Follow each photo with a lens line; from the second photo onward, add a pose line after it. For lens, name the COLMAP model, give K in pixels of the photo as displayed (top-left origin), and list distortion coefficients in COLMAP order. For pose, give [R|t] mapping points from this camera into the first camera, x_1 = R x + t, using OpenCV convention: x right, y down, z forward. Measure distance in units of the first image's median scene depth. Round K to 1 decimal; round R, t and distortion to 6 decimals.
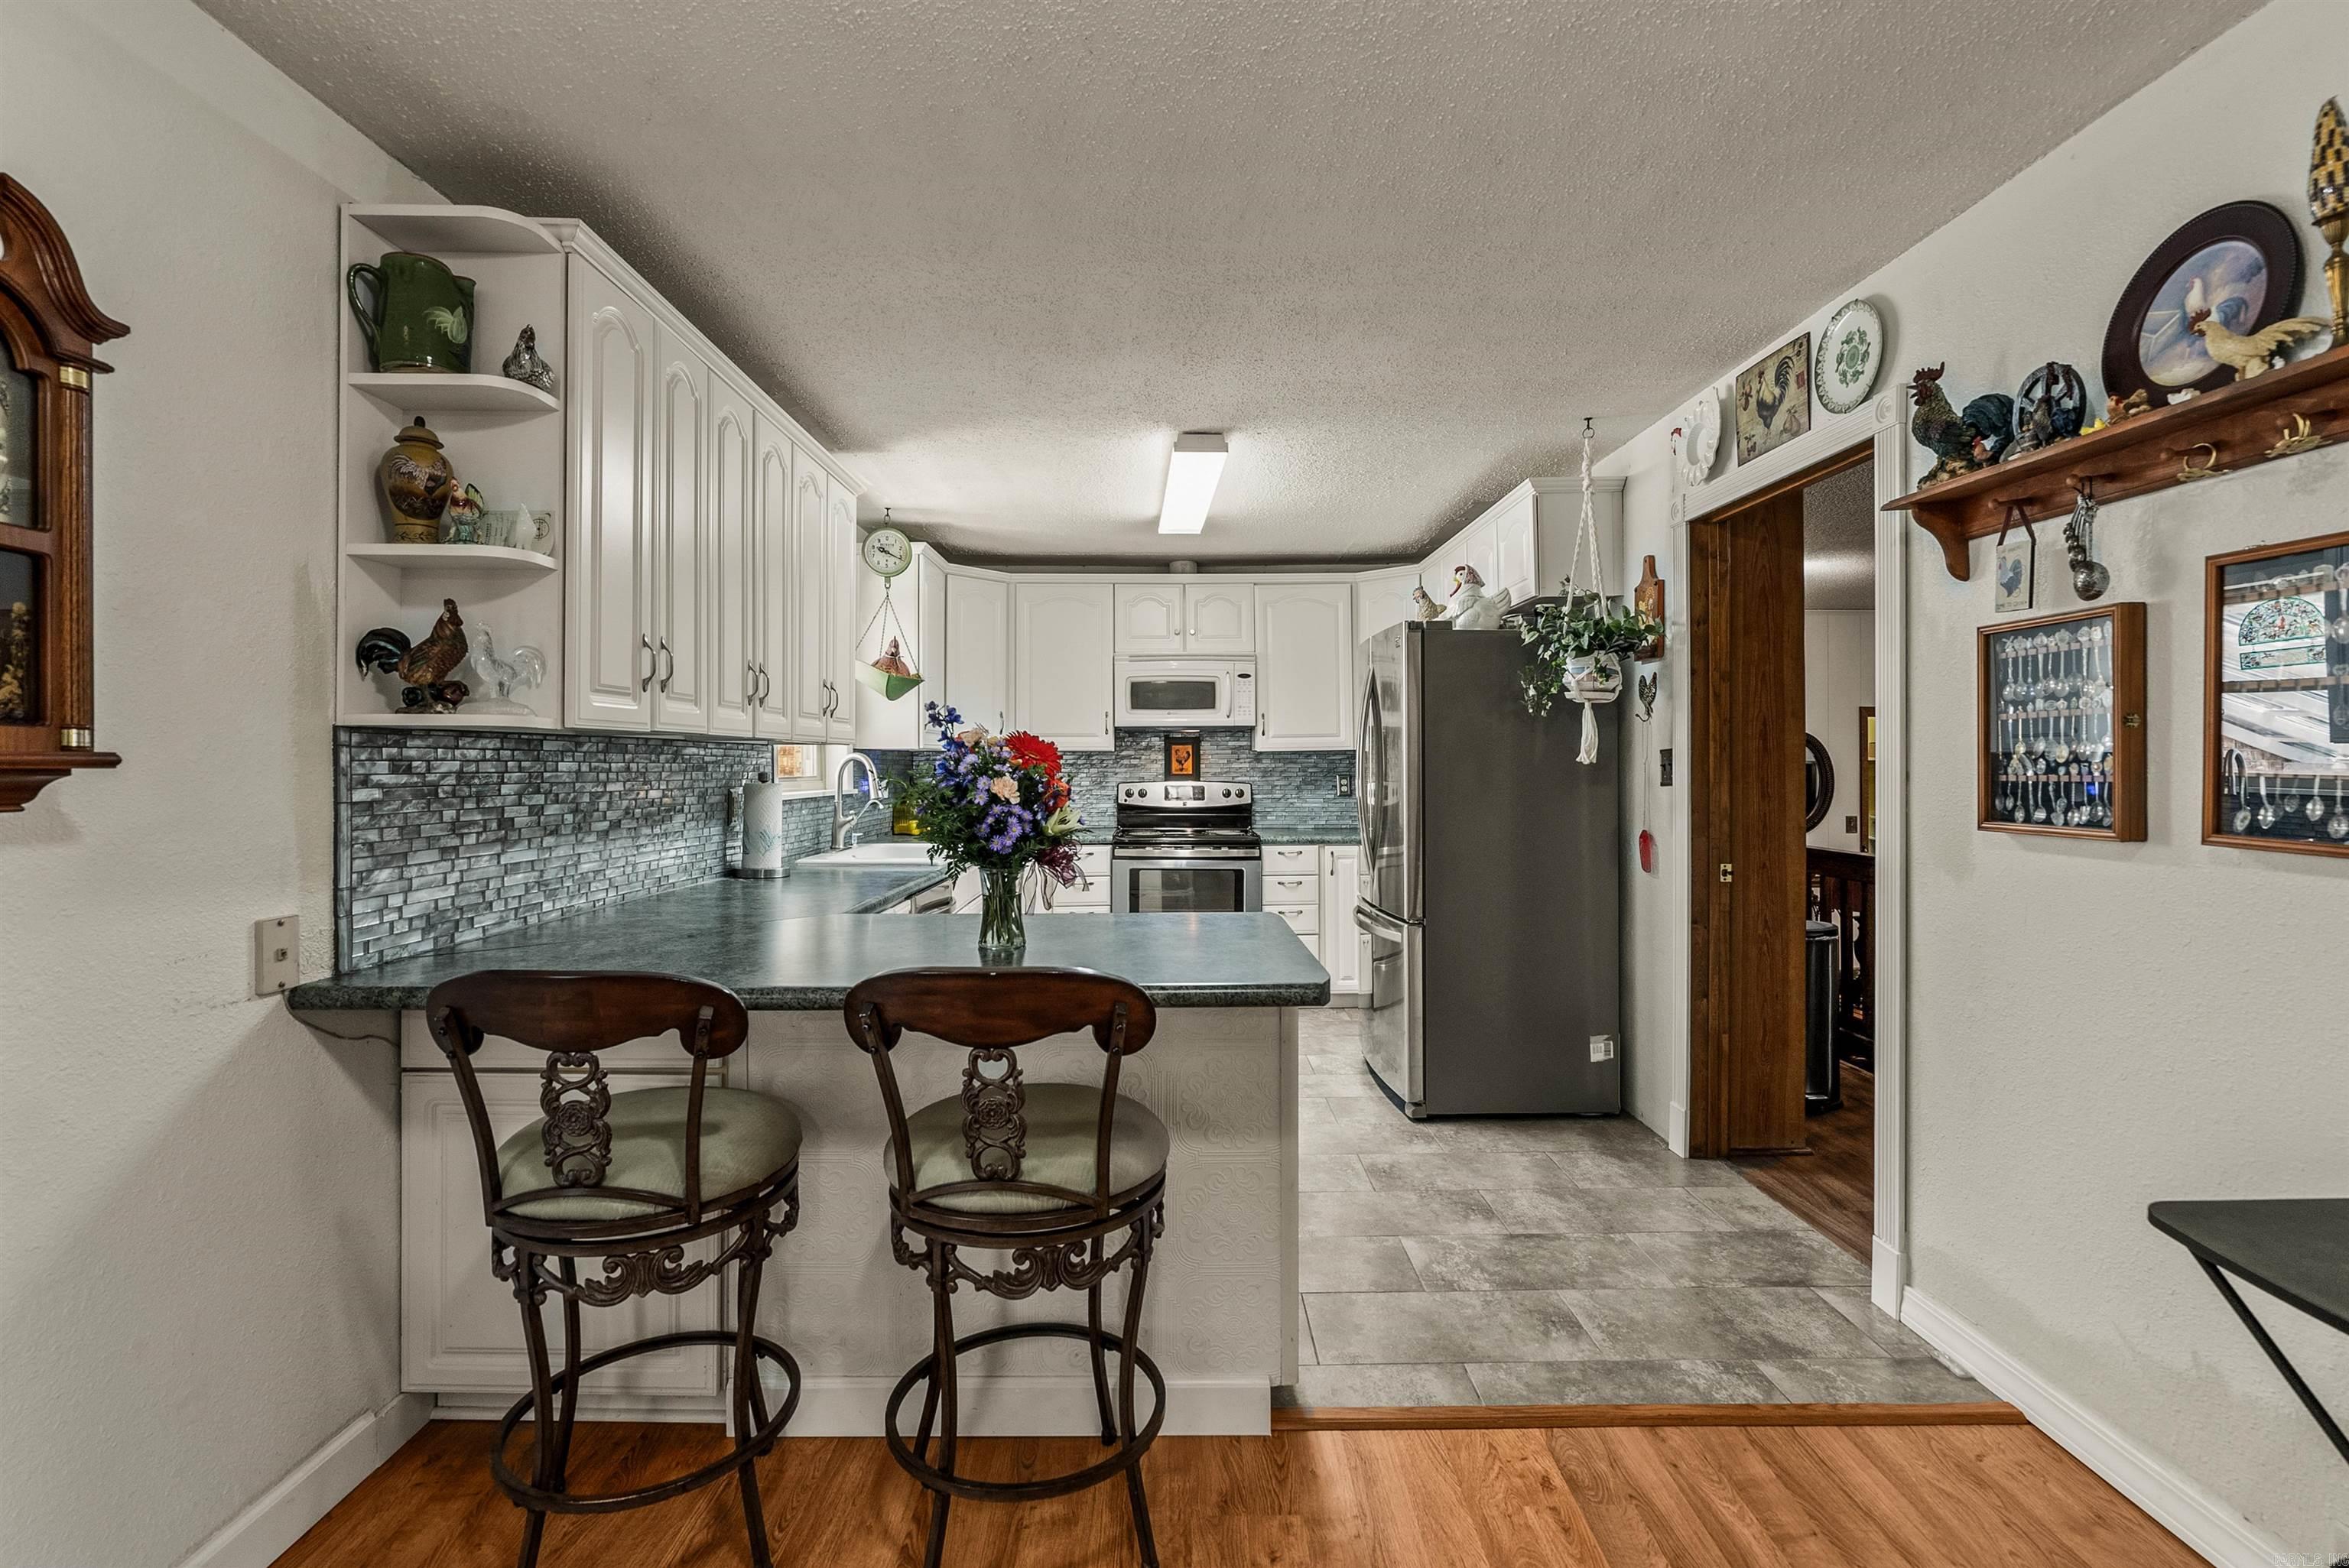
lens RADIAL K [[1074.6, 0, 1188.4], [0, 1074.6, 761.1], [0, 0, 1]] dist [-0.012059, 0.005178]
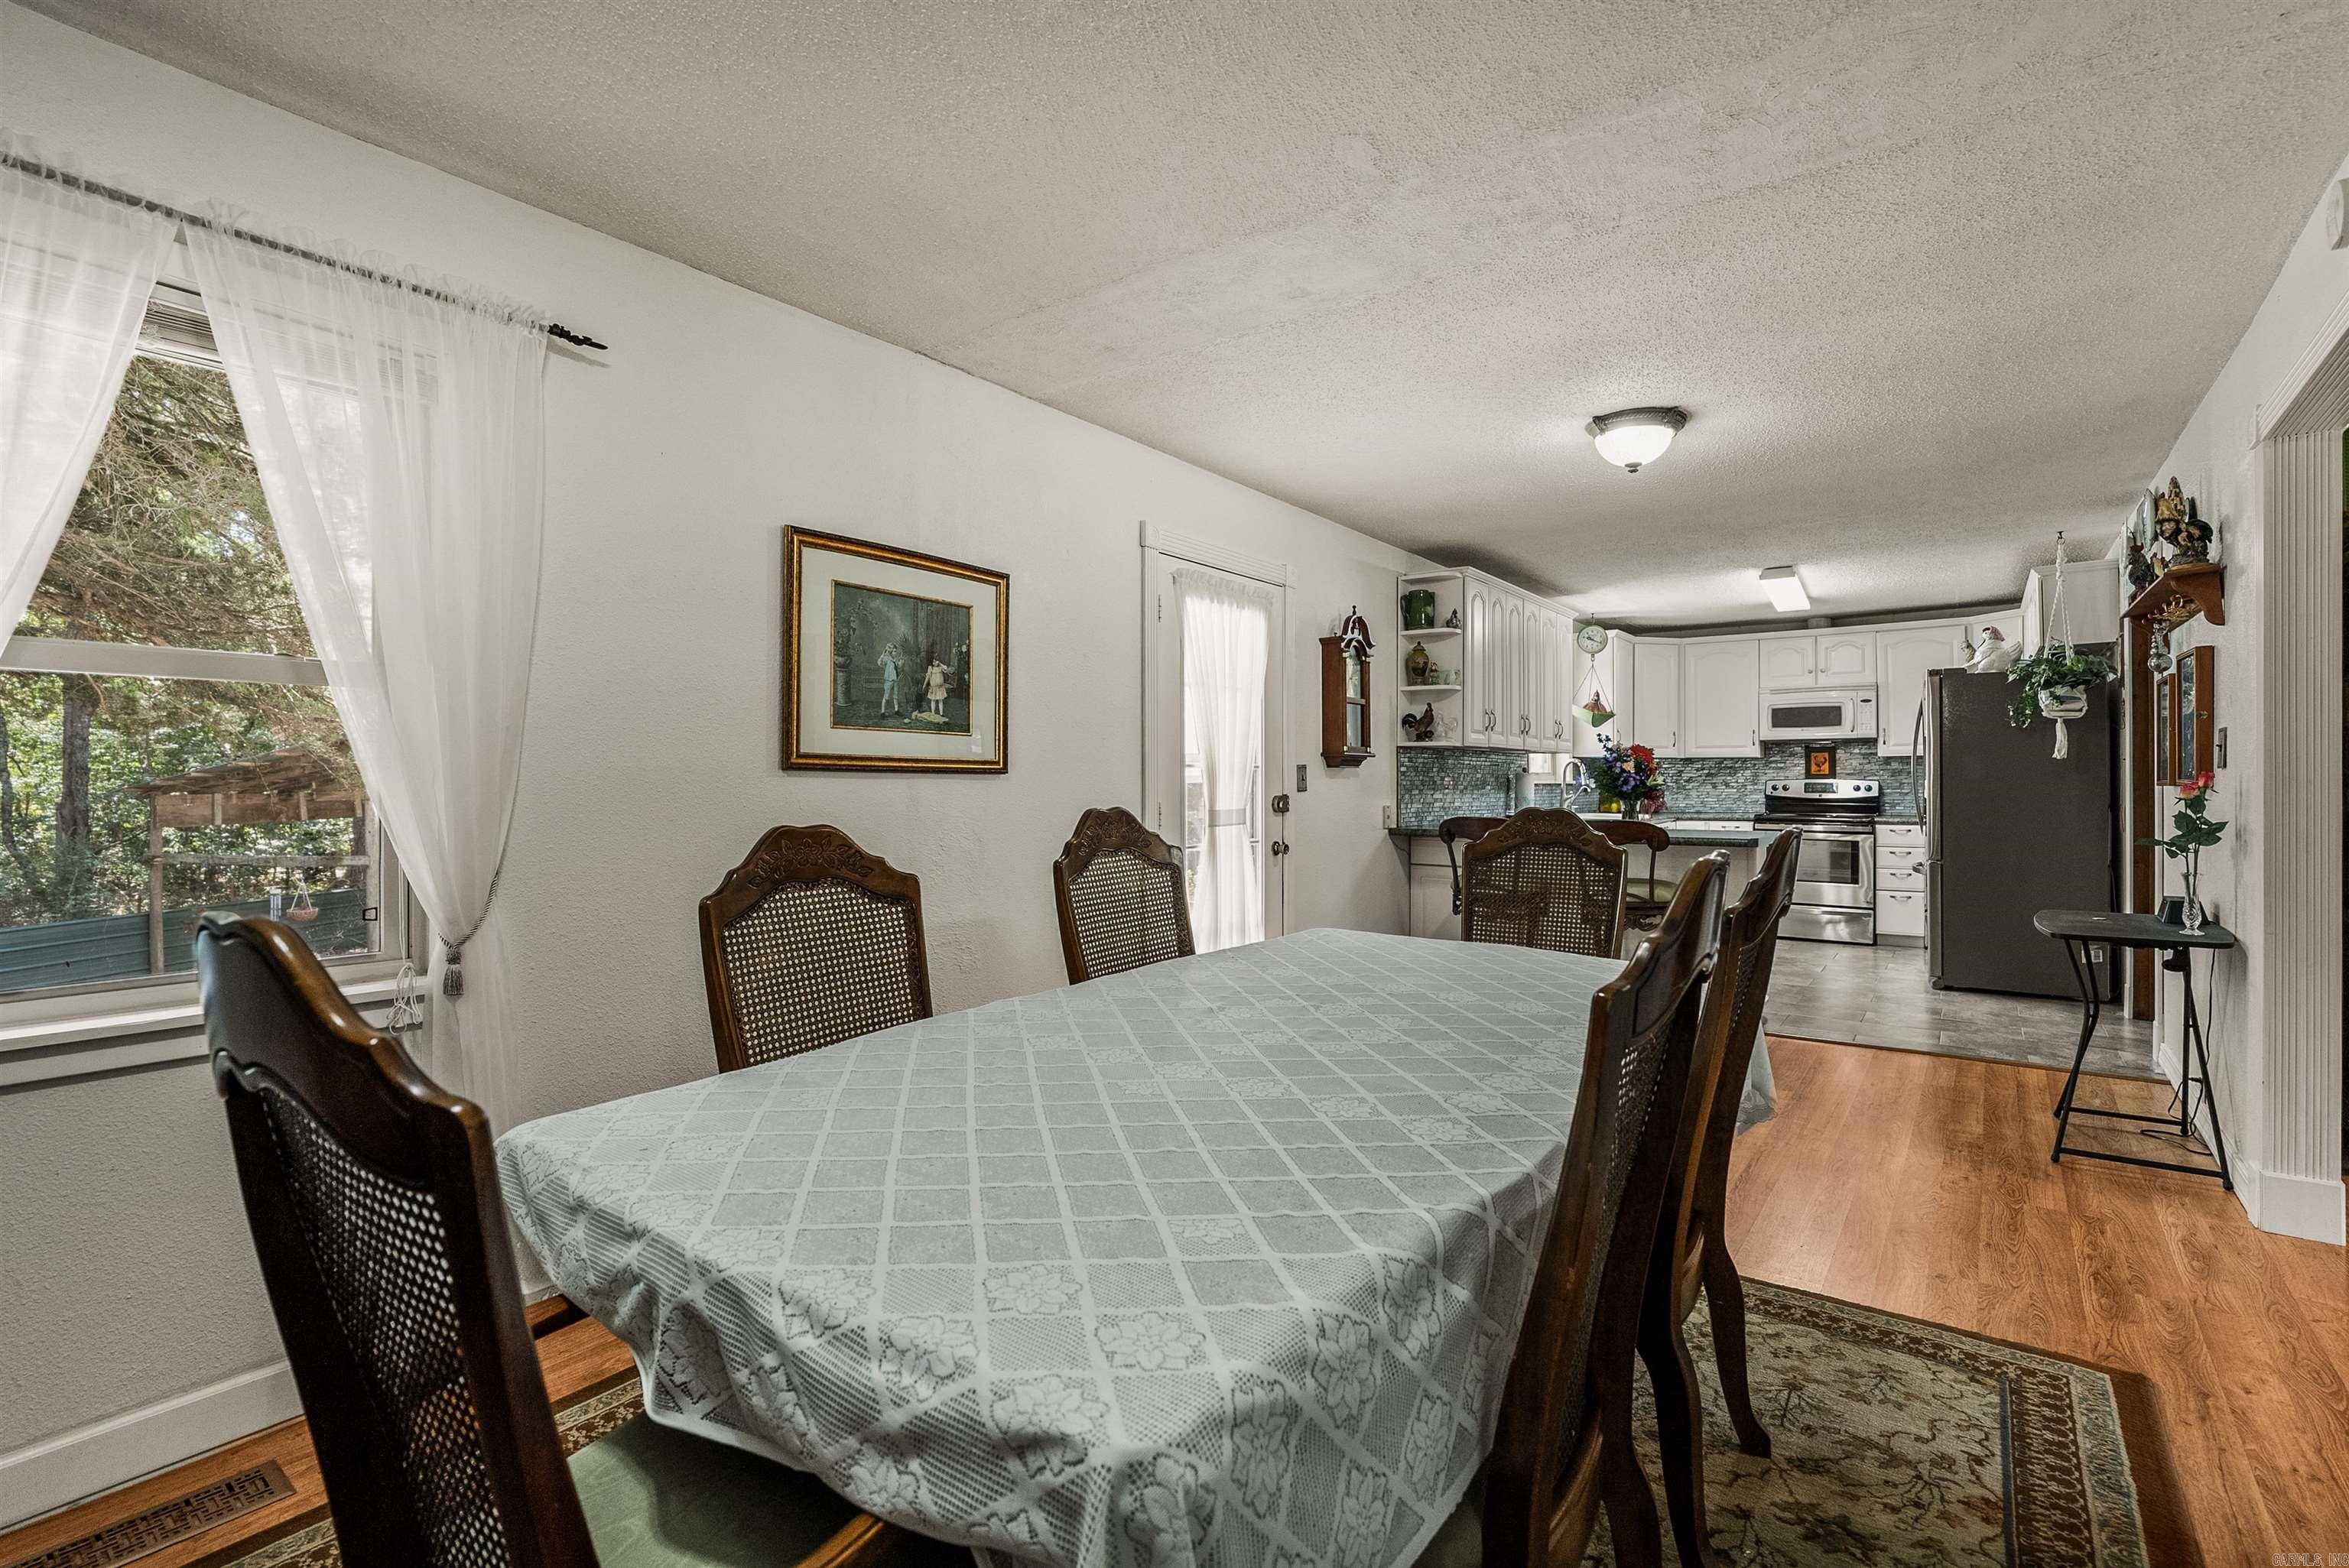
lens RADIAL K [[1074.6, 0, 1182.4], [0, 1074.6, 774.2], [0, 0, 1]] dist [-0.012059, 0.005178]
pose [[0.790161, -0.001504, -0.612898, 0.407670], [-0.000906, 0.999993, -0.003623, 0.039363], [0.612899, 0.003418, 0.790154, -1.218681]]
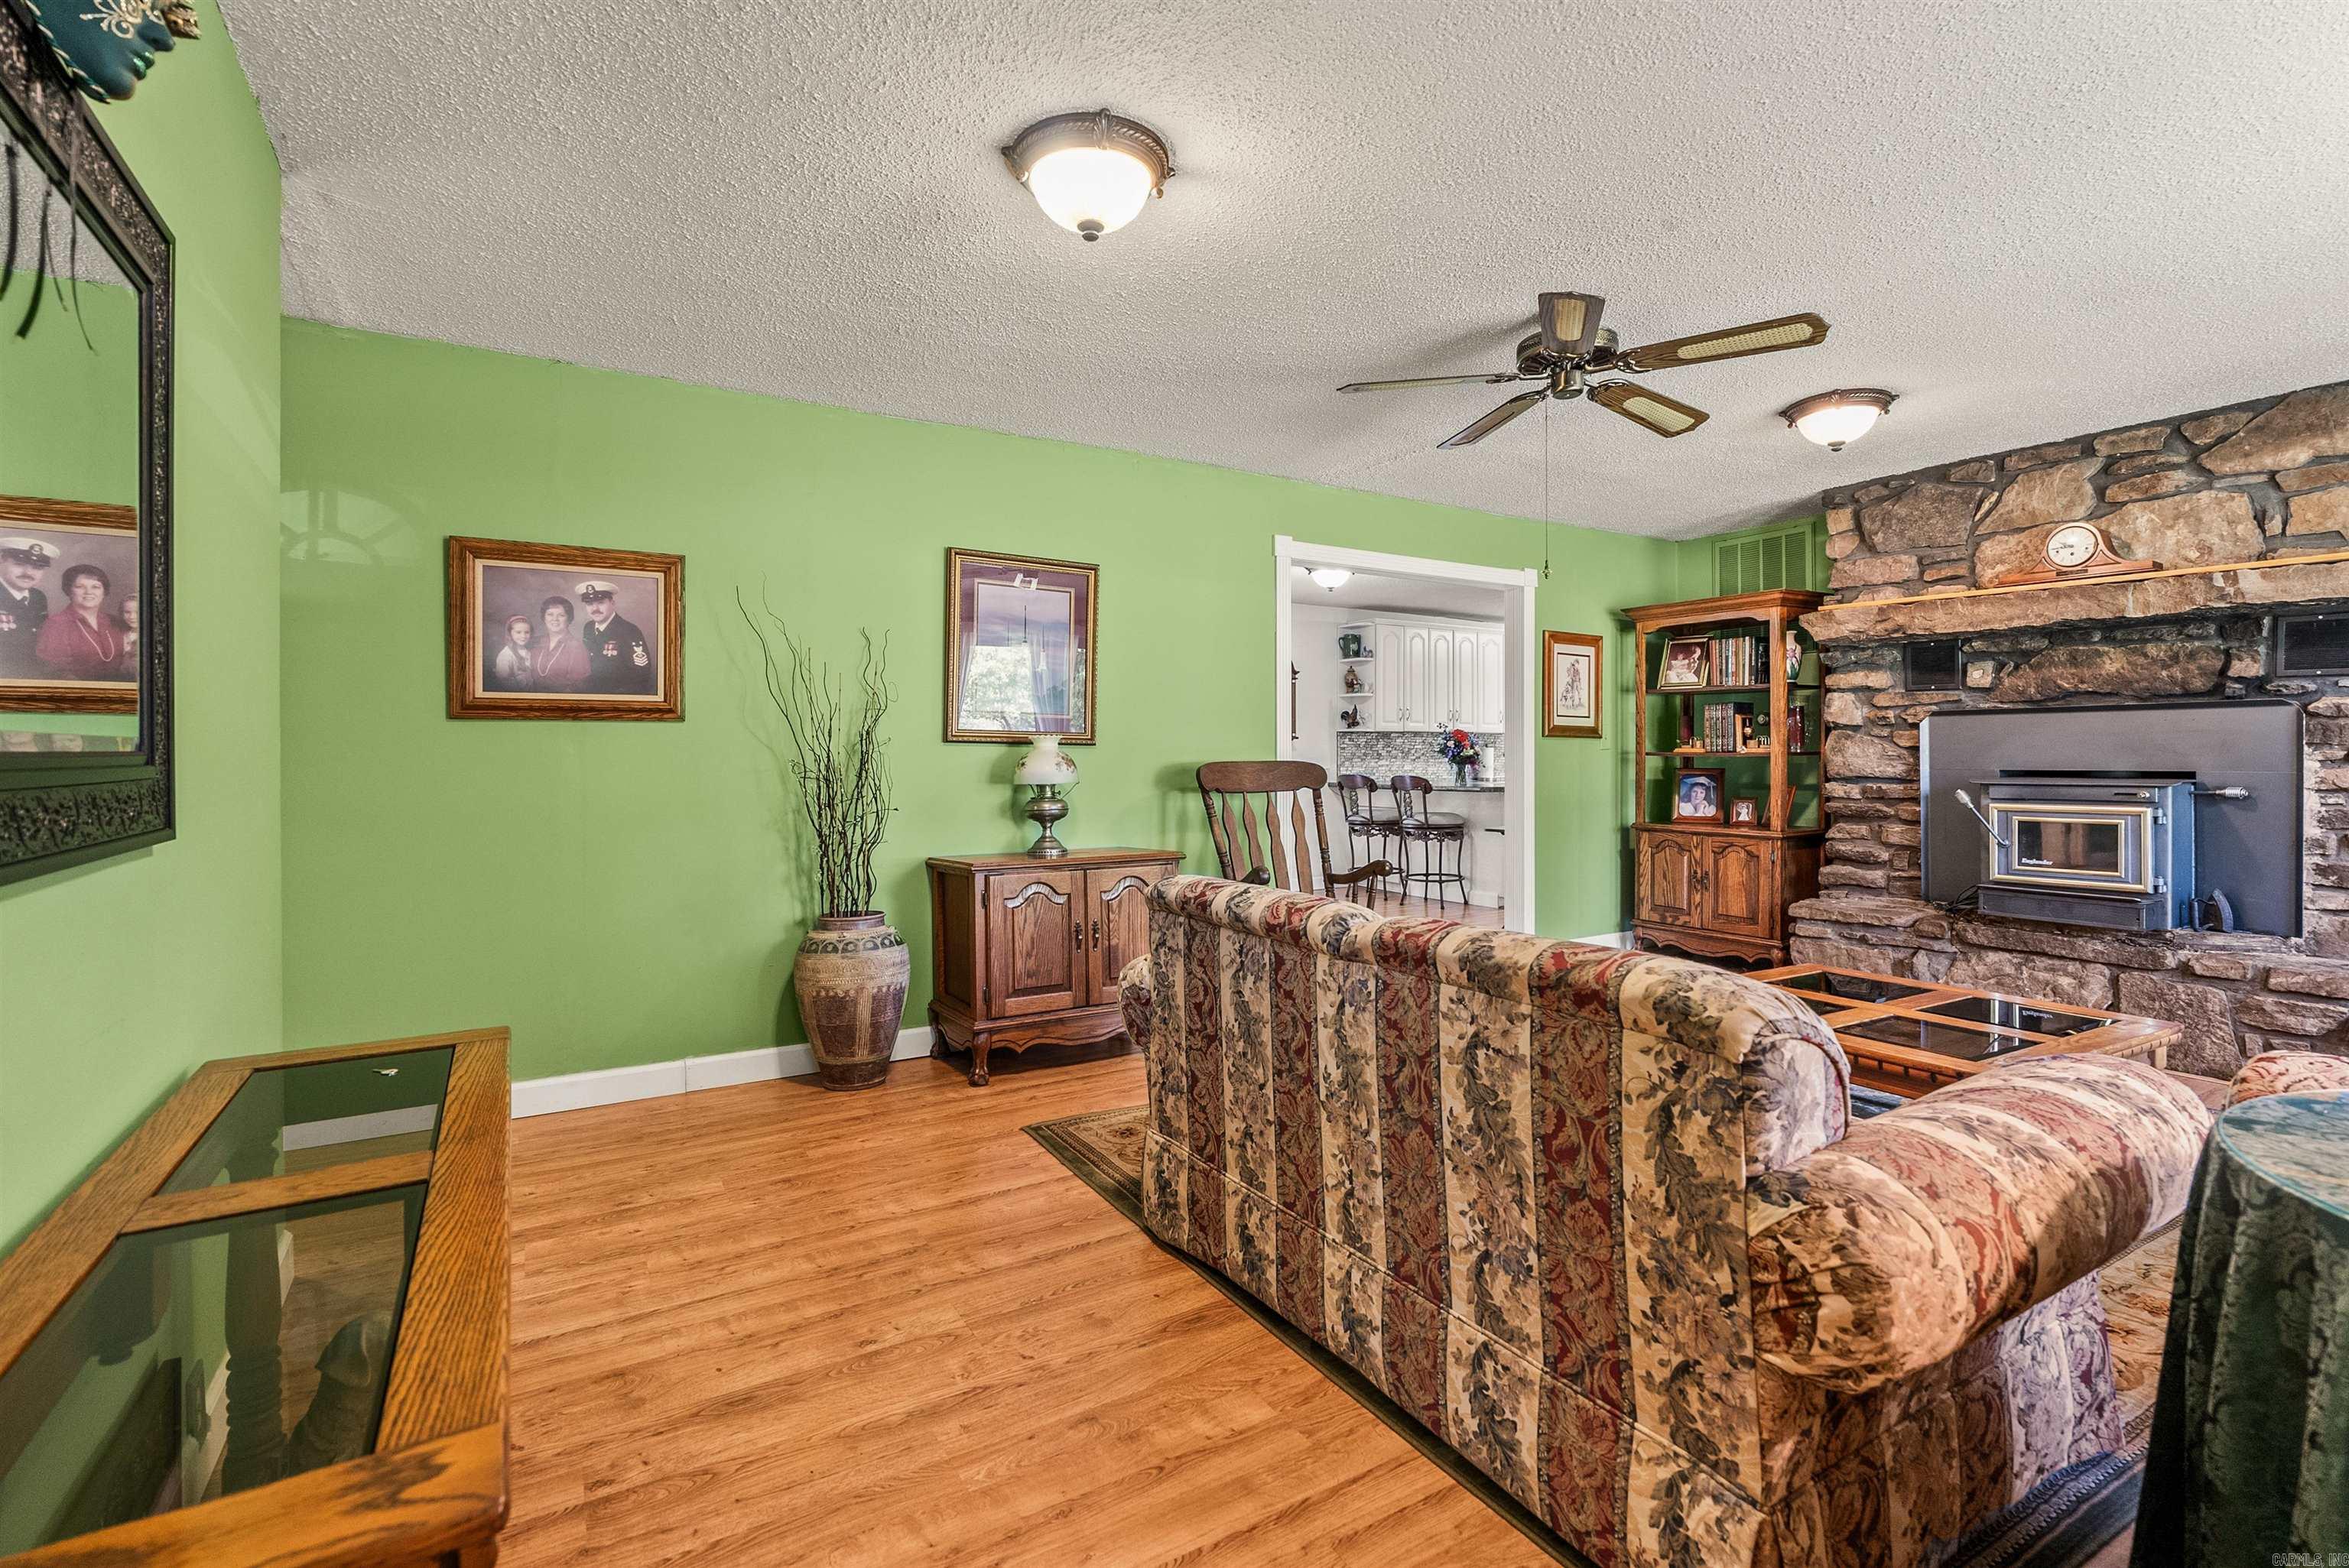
lens RADIAL K [[1074.6, 0, 1165.4], [0, 1074.6, 768.9], [0, 0, 1]] dist [-0.012059, 0.005178]
pose [[0.505857, 0.012875, -0.862521, 2.053153], [-0.000177, 0.999890, 0.014821, 0.044032], [0.862618, -0.007345, 0.505803, -1.465192]]
